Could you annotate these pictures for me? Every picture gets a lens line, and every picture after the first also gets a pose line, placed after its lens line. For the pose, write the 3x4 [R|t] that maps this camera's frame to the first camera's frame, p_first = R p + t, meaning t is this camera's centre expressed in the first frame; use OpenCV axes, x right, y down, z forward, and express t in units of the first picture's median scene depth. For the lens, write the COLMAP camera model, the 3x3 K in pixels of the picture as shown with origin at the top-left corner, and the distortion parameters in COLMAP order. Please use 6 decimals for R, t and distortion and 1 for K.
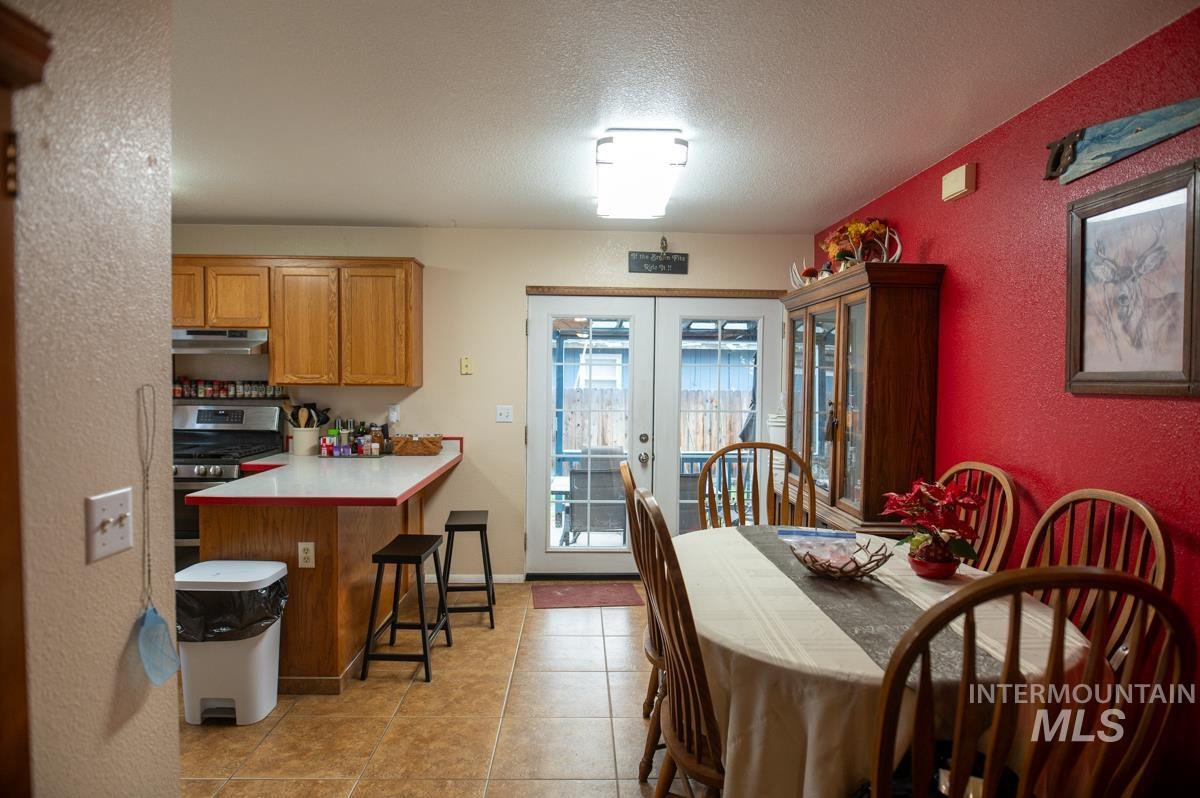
lens RADIAL K [[692.3, 0, 604.9], [0, 692.3, 400.4], [0, 0, 1]] dist [-0.025438, 0.002766]
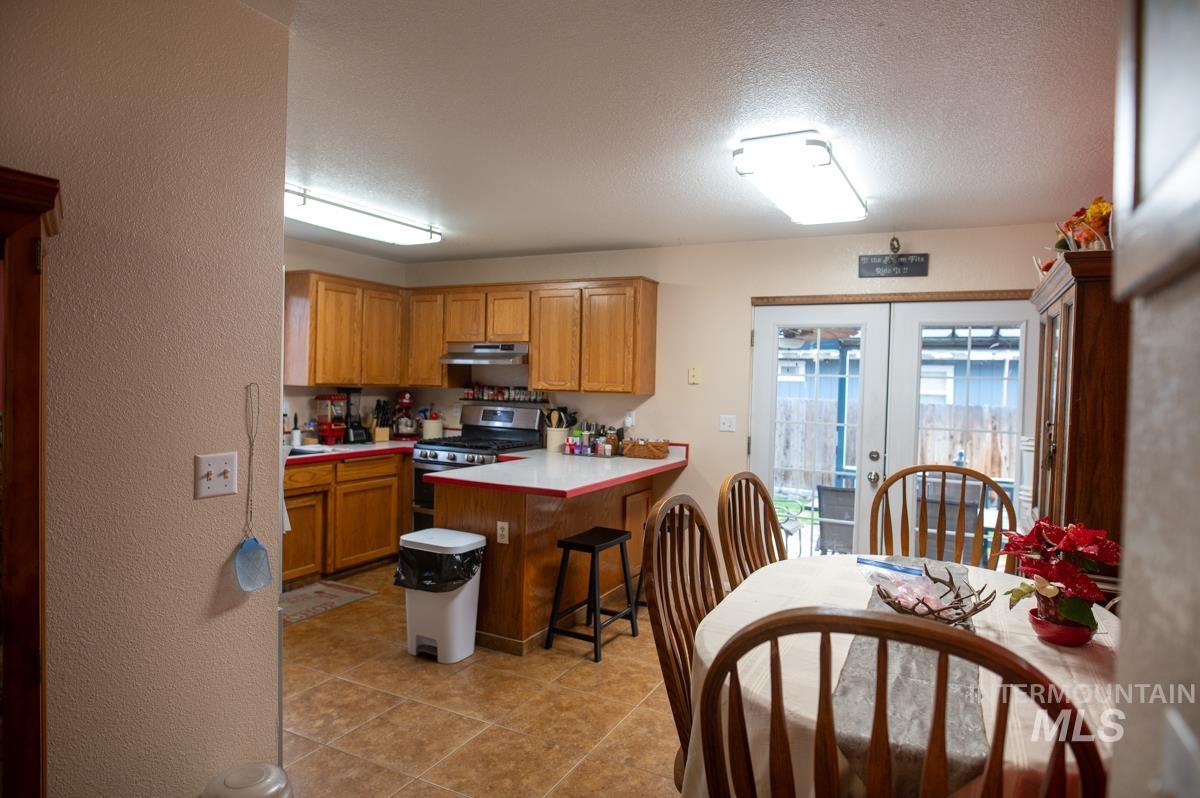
lens RADIAL K [[692.3, 0, 610.1], [0, 692.3, 395.1], [0, 0, 1]] dist [-0.025438, 0.002766]
pose [[0.877067, 0.021559, -0.479884, 0.207925], [-0.033331, 0.999316, -0.016023, 0.000065], [0.479210, 0.030048, 0.877186, 0.023927]]
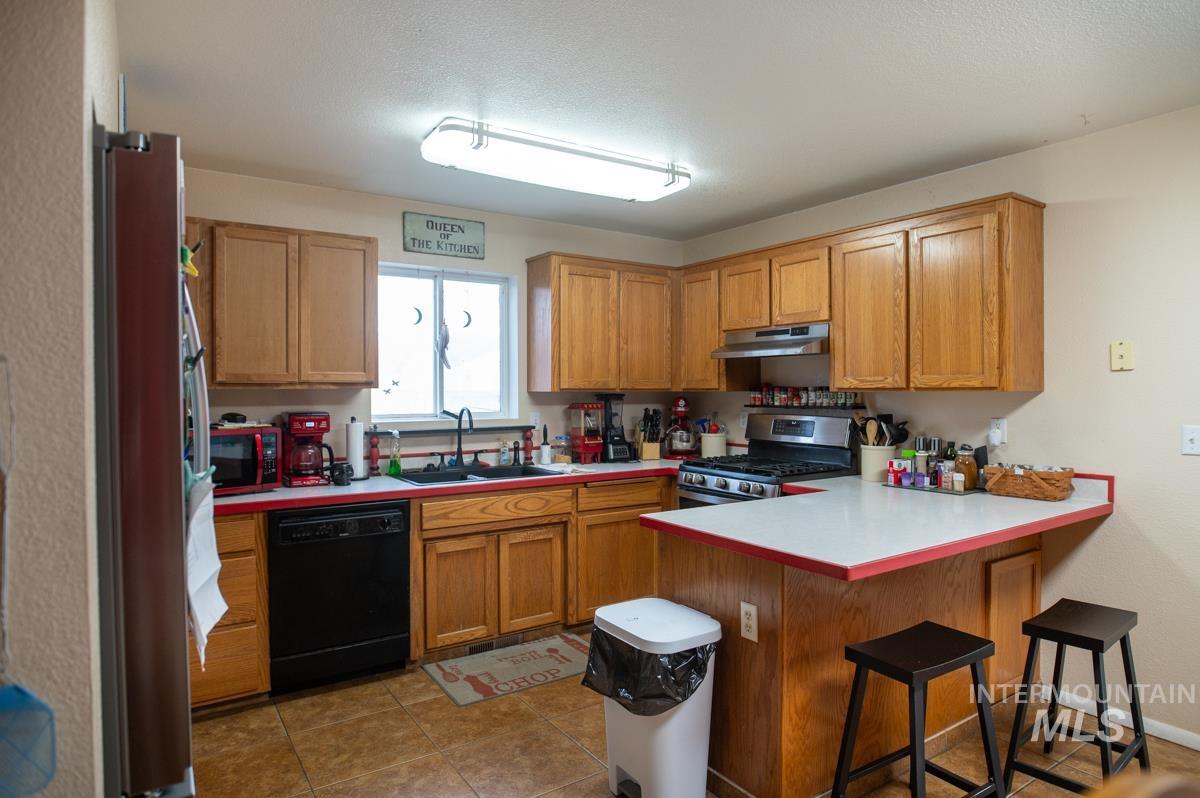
lens RADIAL K [[692.3, 0, 609.6], [0, 692.3, 399.8], [0, 0, 1]] dist [-0.025438, 0.002766]
pose [[0.533658, 0.000075, -0.845700, 0.066513], [-0.021346, 0.999683, -0.013381, 0.004992], [0.845431, 0.025193, 0.533491, 0.342538]]
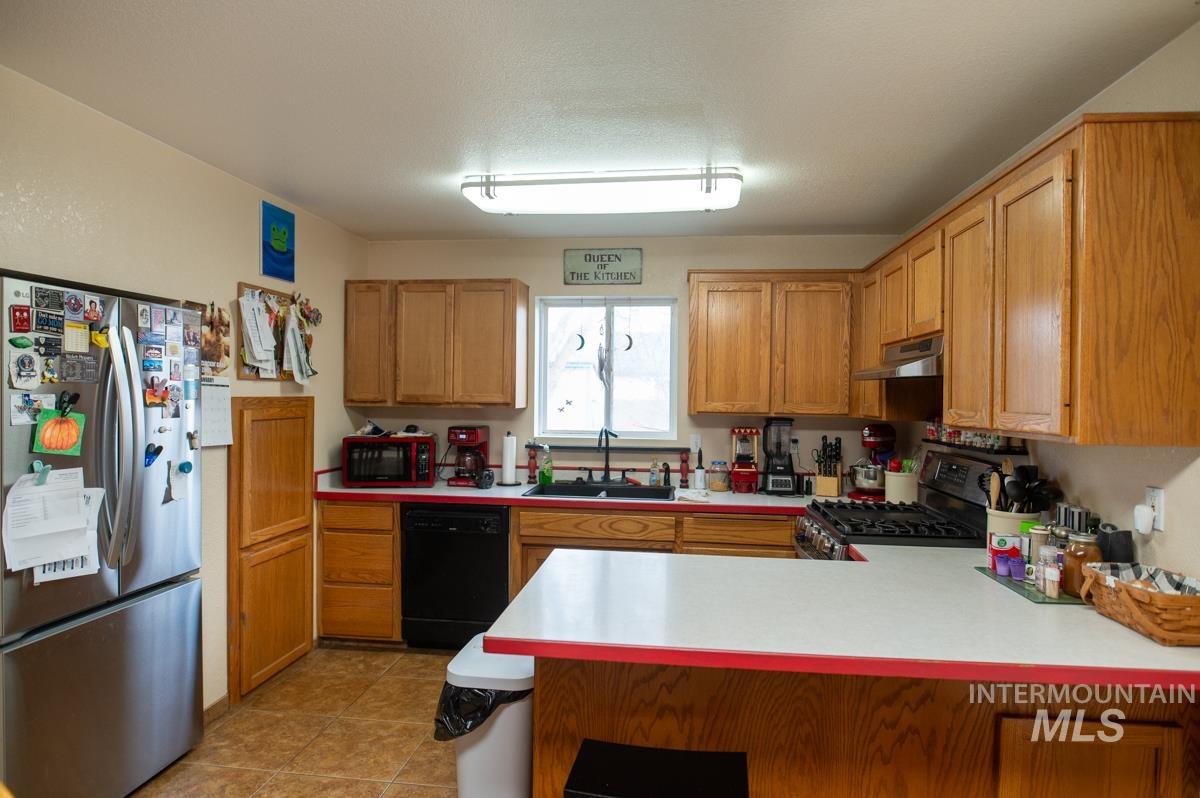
lens RADIAL K [[692.3, 0, 603.0], [0, 692.3, 400.3], [0, 0, 1]] dist [-0.025438, 0.002766]
pose [[-0.153098, -0.003801, -0.988204, 0.146233], [-0.049928, 0.998745, 0.003894, -0.033417], [0.986949, 0.049935, -0.153096, 0.801343]]
